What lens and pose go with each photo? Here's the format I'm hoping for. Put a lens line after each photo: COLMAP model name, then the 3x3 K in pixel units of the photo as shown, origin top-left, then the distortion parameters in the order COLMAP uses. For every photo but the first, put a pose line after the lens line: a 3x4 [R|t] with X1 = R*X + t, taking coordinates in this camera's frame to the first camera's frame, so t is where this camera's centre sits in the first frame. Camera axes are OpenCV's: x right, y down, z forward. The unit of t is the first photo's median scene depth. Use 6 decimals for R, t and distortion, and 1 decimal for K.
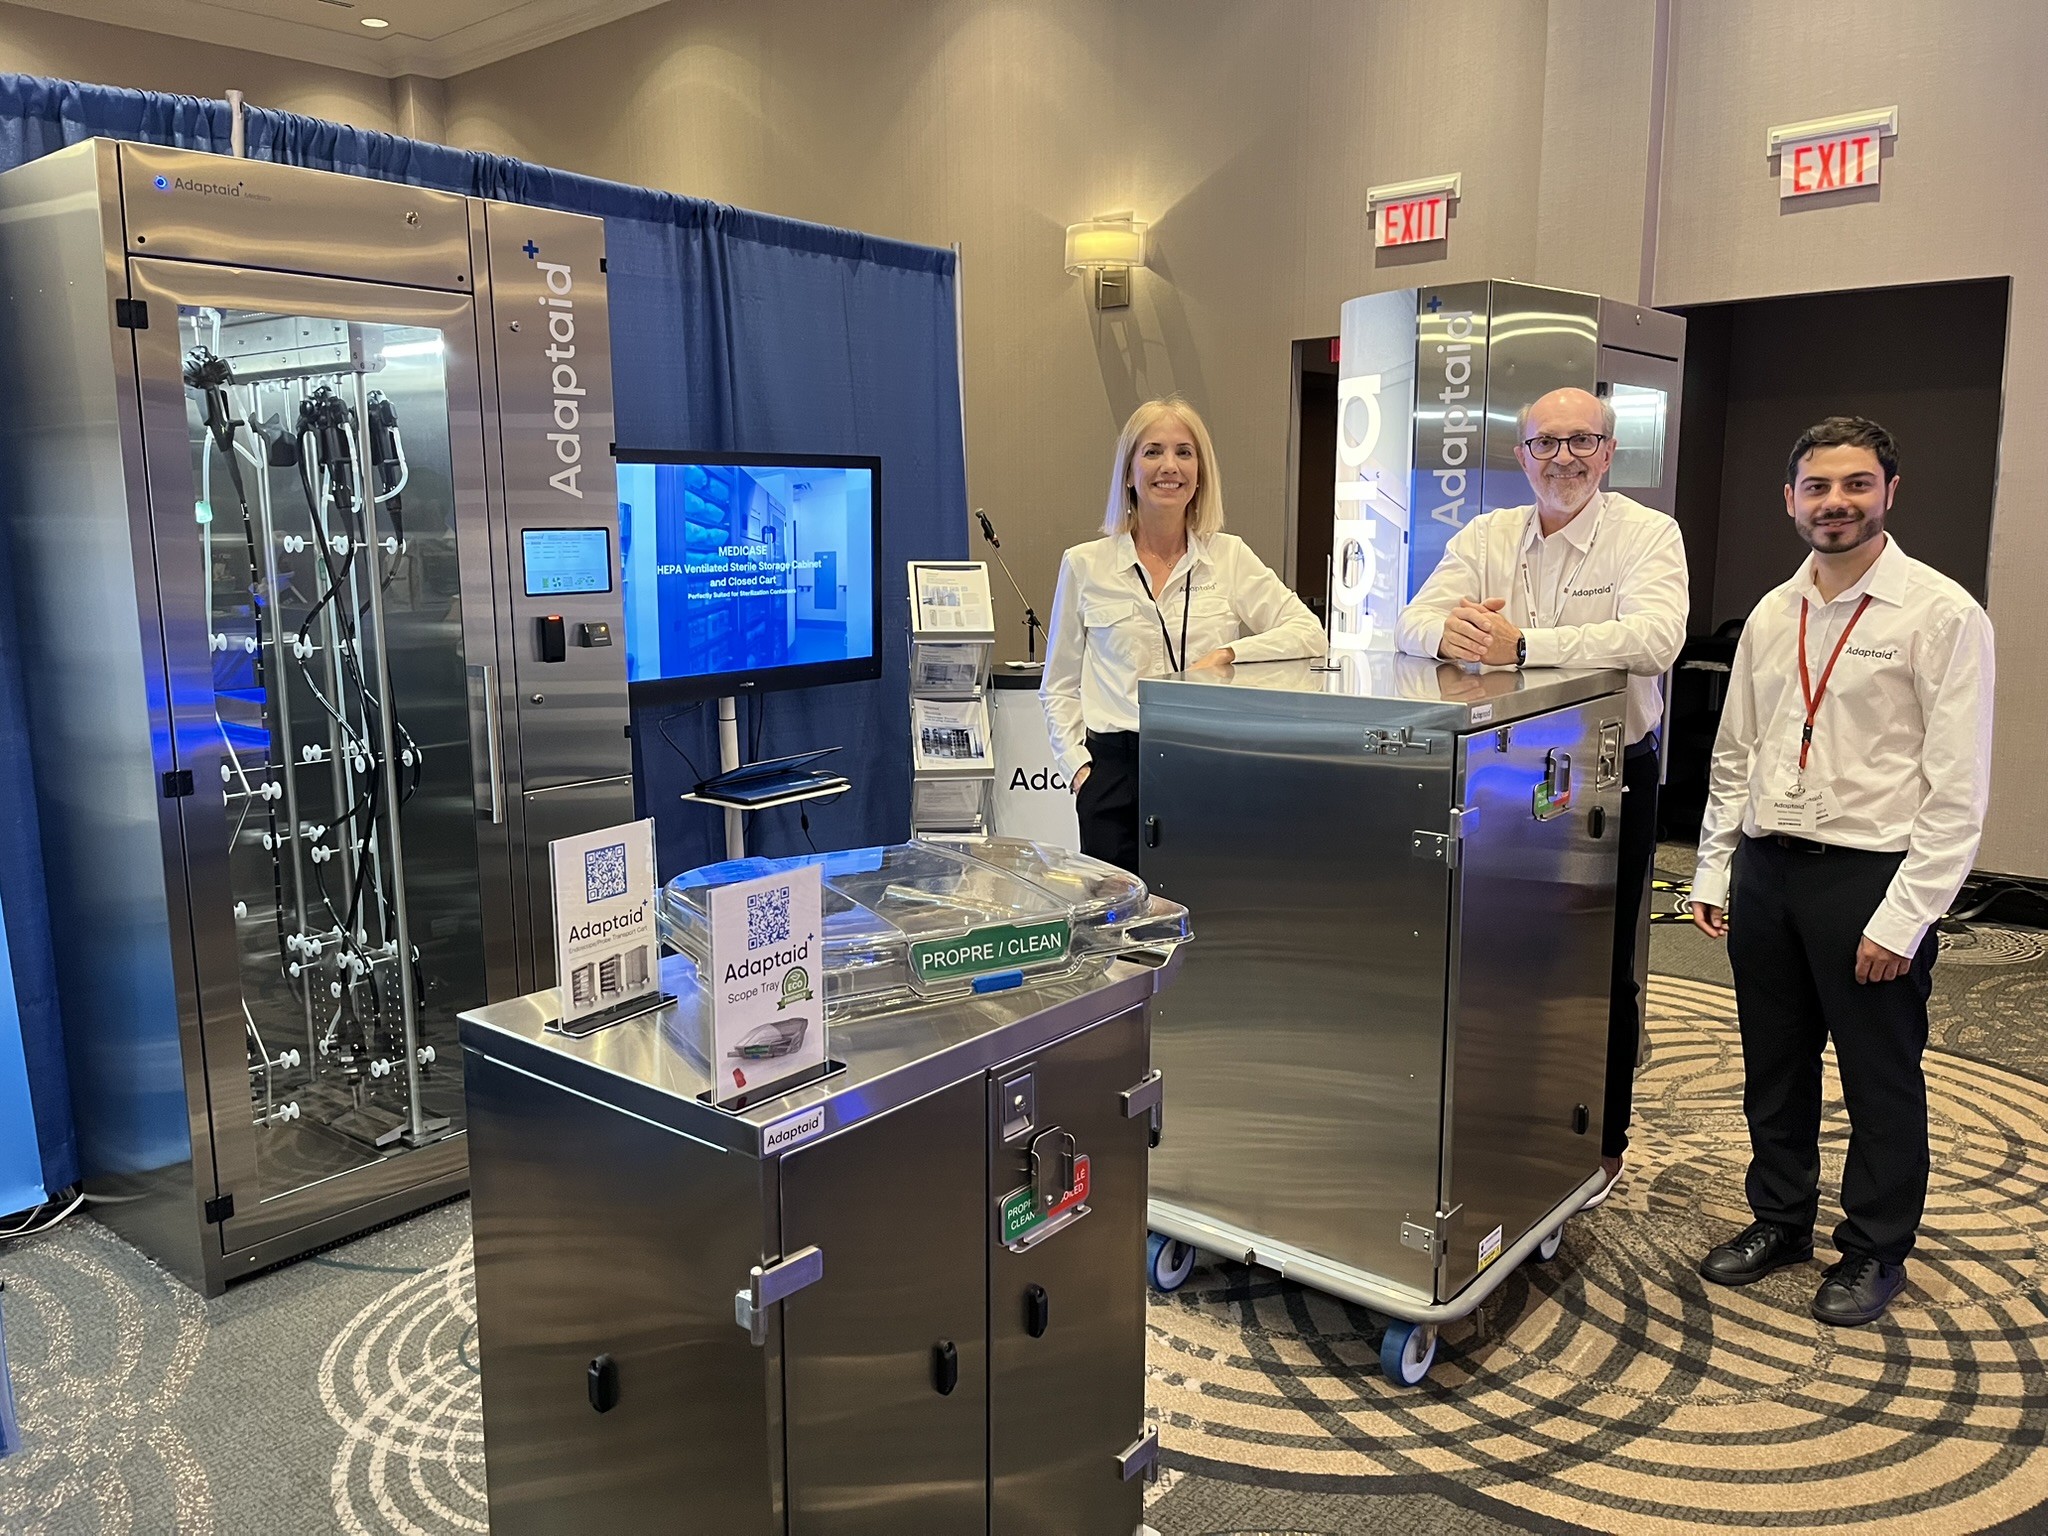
lens RADIAL K [[1545.6, 0, 1031.4], [0, 1545.6, 765.1], [0, 0, 1]] dist [0.076821, -0.104714]
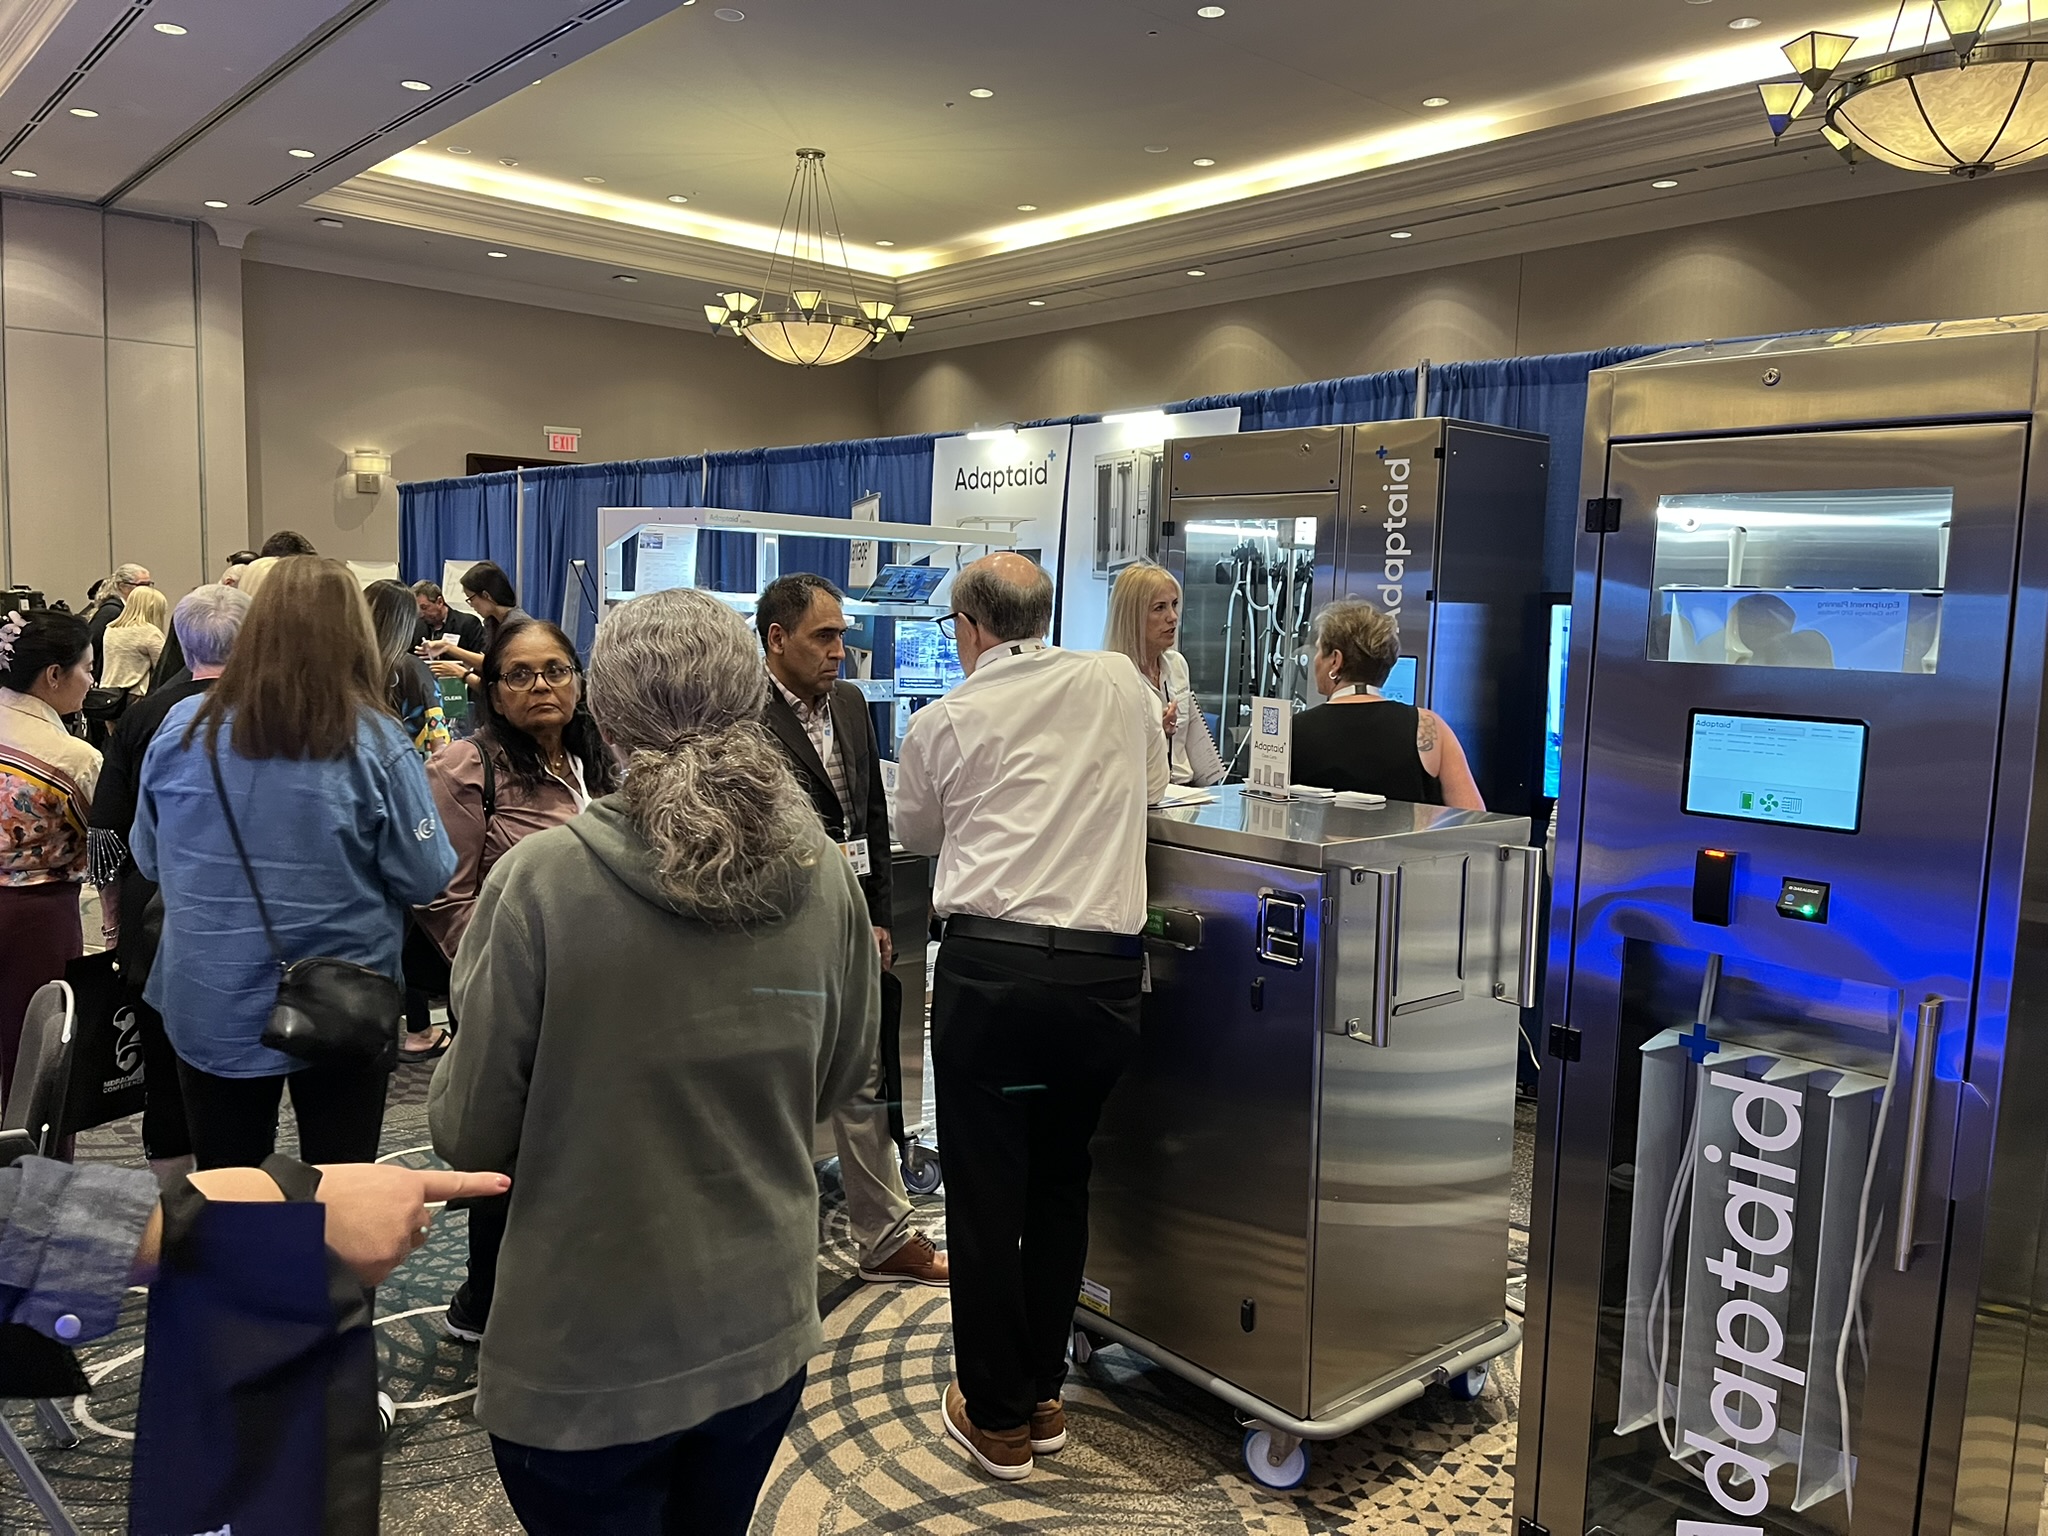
lens RADIAL K [[1566.6, 0, 1016.4], [0, 1566.6, 774.2], [0, 0, 1]] dist [0.062276, -0.104621]
pose [[-0.144590, 0.116889, -0.982563, 1.088627], [-0.187170, 0.971840, 0.143157, -0.190507], [0.971628, 0.204606, -0.118640, 0.895888]]
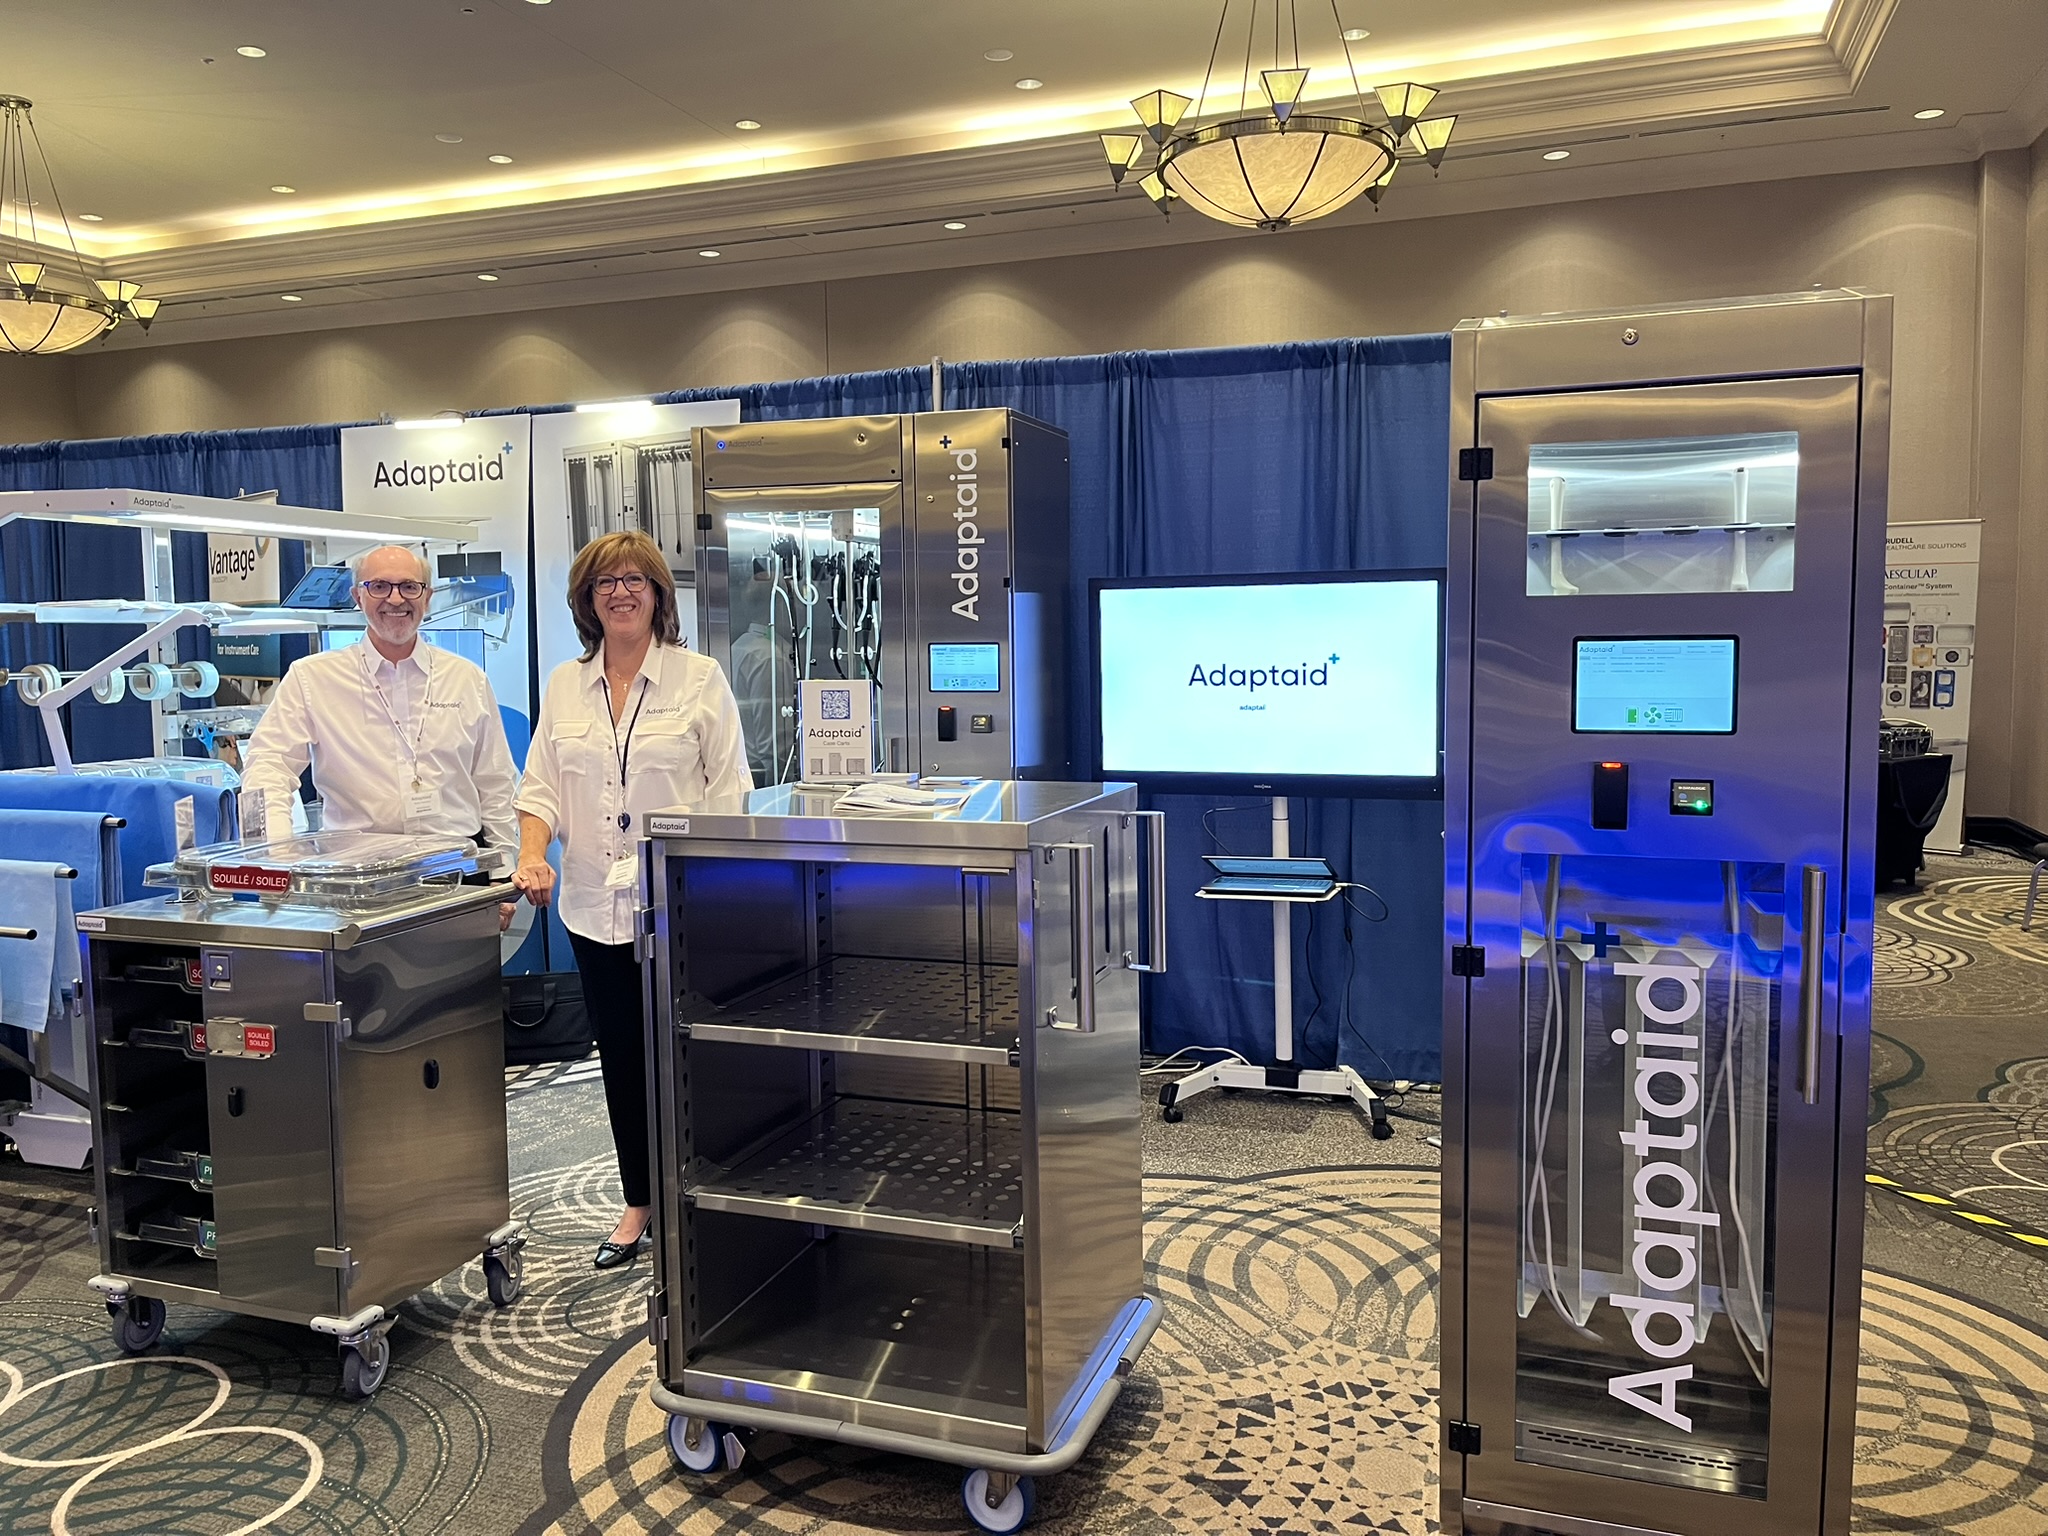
lens RADIAL K [[1545.6, 0, 1031.4], [0, 1545.6, 765.1], [0, 0, 1]] dist [0.076821, -0.104714]
pose [[0.349184, 0.085557, -0.933140, 0.985887], [-0.144716, 0.988800, 0.036507, -0.108032], [0.925812, 0.122293, 0.357655, 0.606872]]
